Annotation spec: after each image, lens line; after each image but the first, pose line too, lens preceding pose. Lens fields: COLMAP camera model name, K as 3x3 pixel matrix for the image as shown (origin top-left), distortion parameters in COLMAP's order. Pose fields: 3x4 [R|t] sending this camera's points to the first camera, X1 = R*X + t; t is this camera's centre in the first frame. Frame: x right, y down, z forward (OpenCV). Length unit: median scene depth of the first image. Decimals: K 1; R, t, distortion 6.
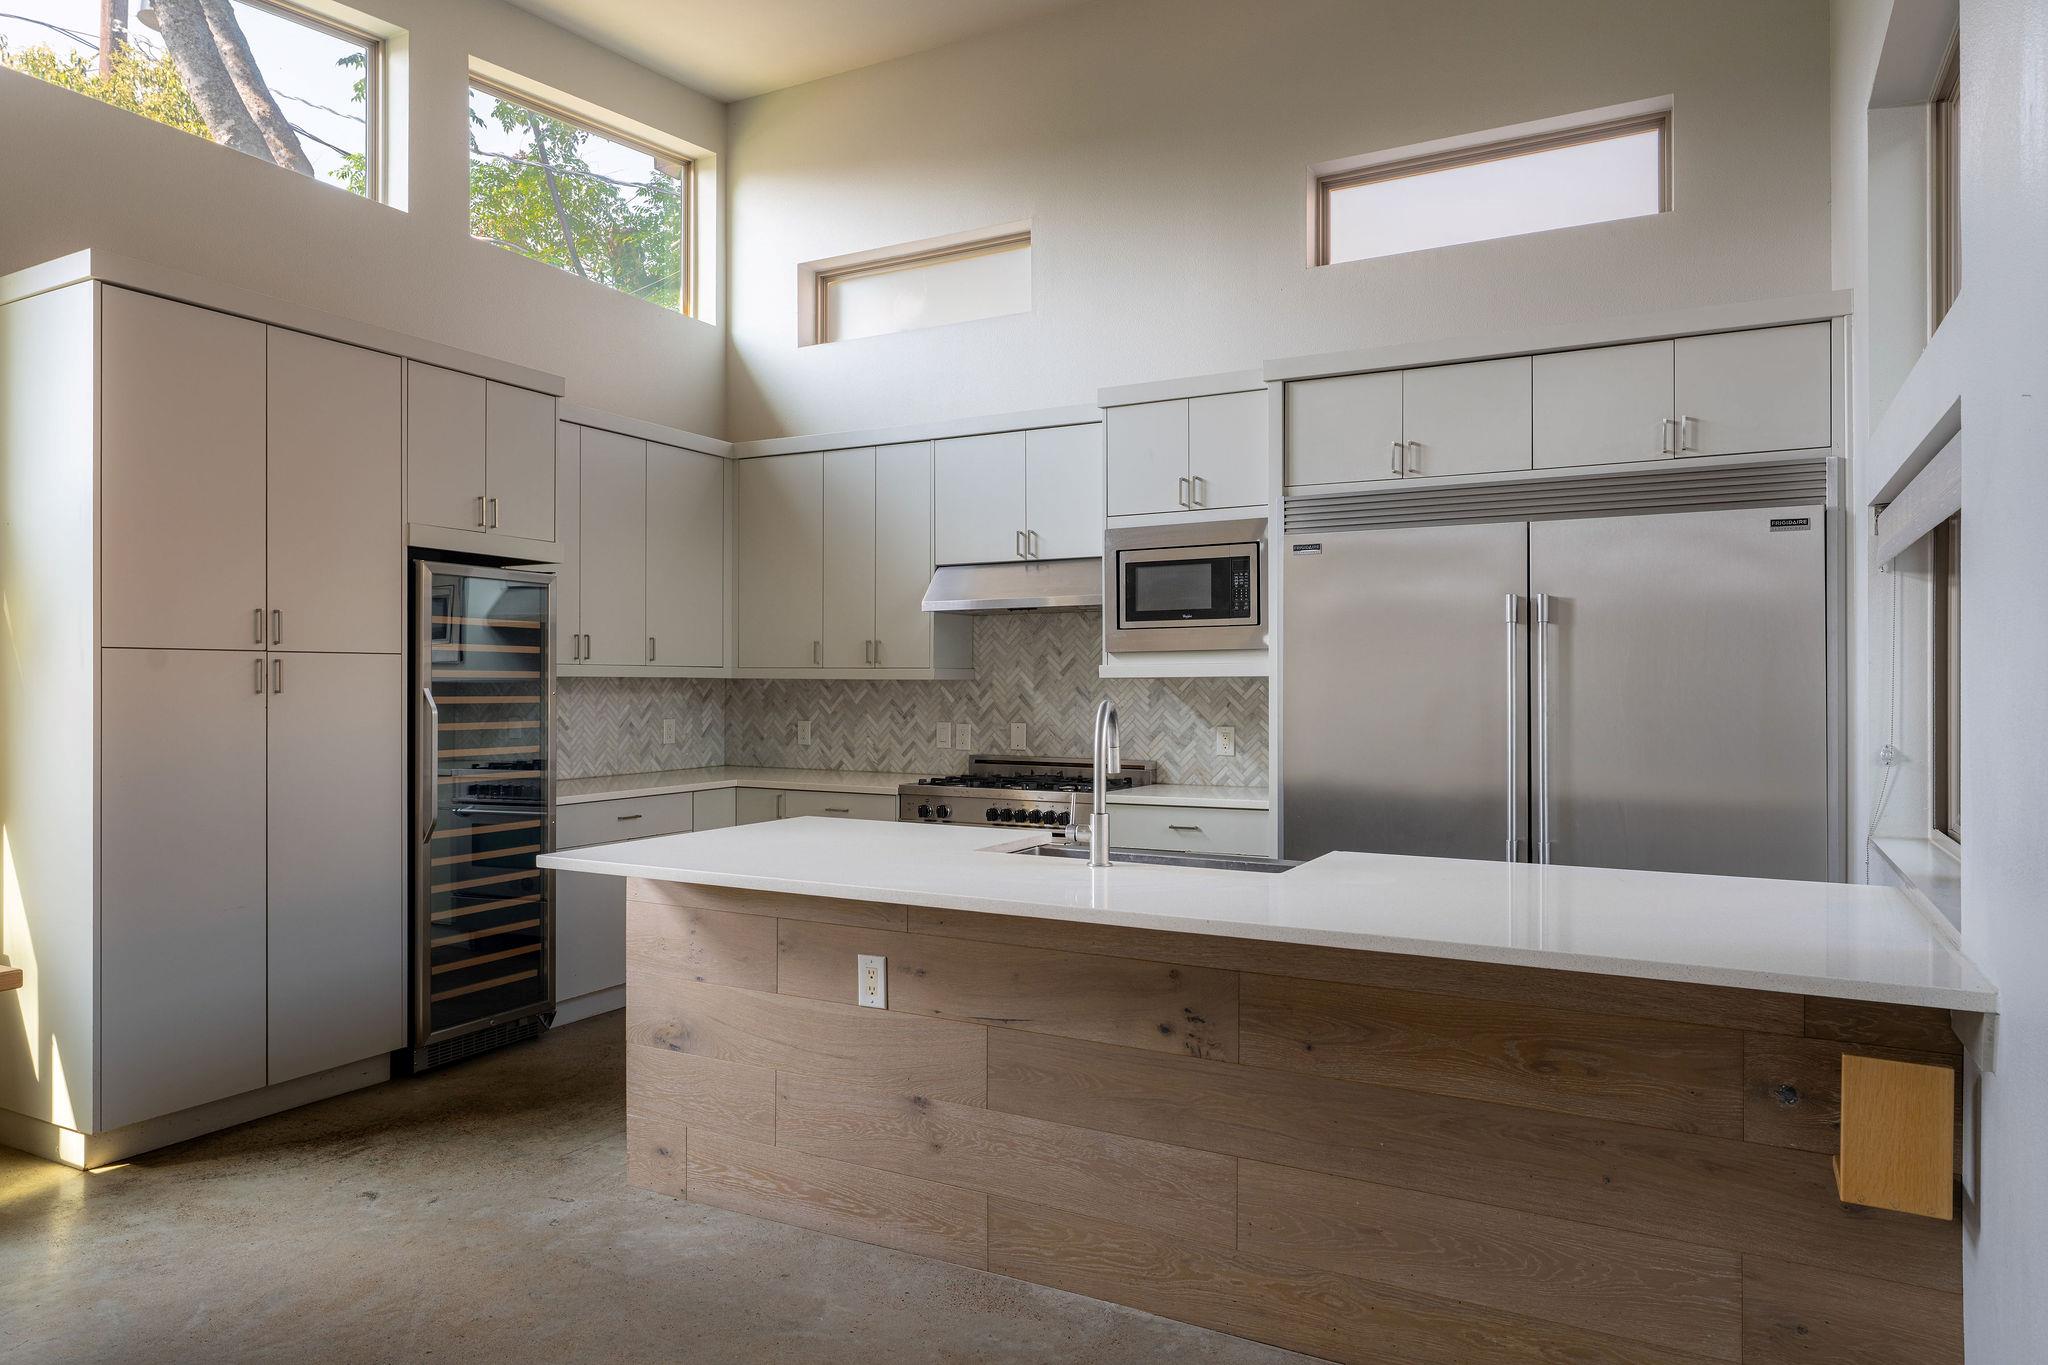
lens RADIAL K [[1284.8, 0, 1016.6], [0, 1284.8, 683.4], [0, 0, 1]] dist [0.003755, -0.002649]
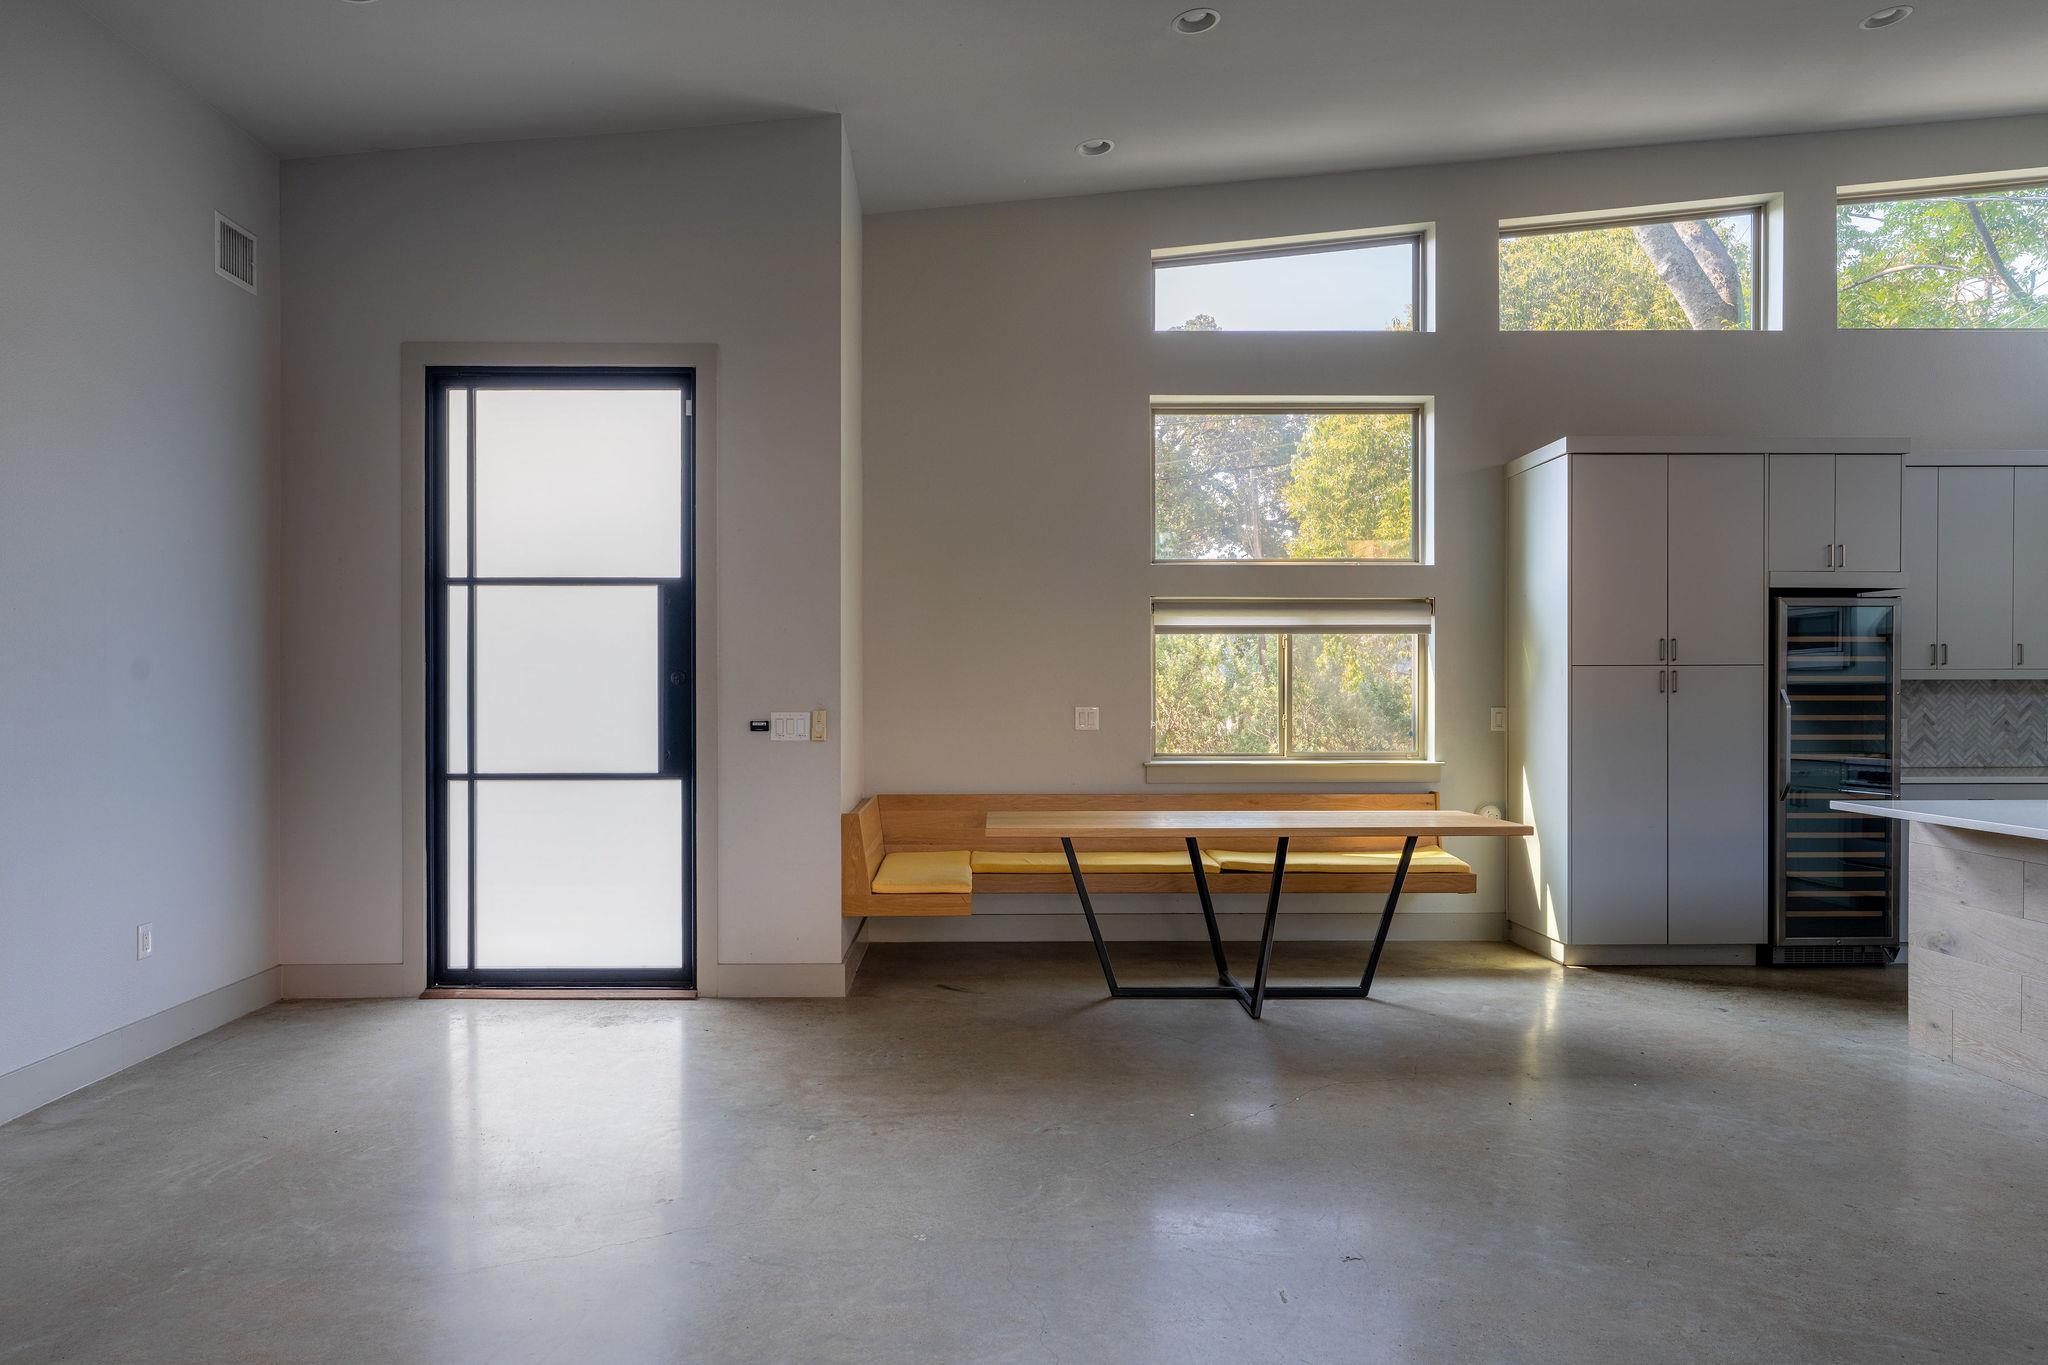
lens RADIAL K [[1284.8, 0, 982.2], [0, 1284.8, 695.6], [0, 0, 1]] dist [0.003755, -0.002649]
pose [[0.488797, 0.002958, -0.872392, 0.331395], [0.003097, 0.999982, 0.005126, 0.000720], [0.872392, -0.005207, 0.488779, -0.435059]]
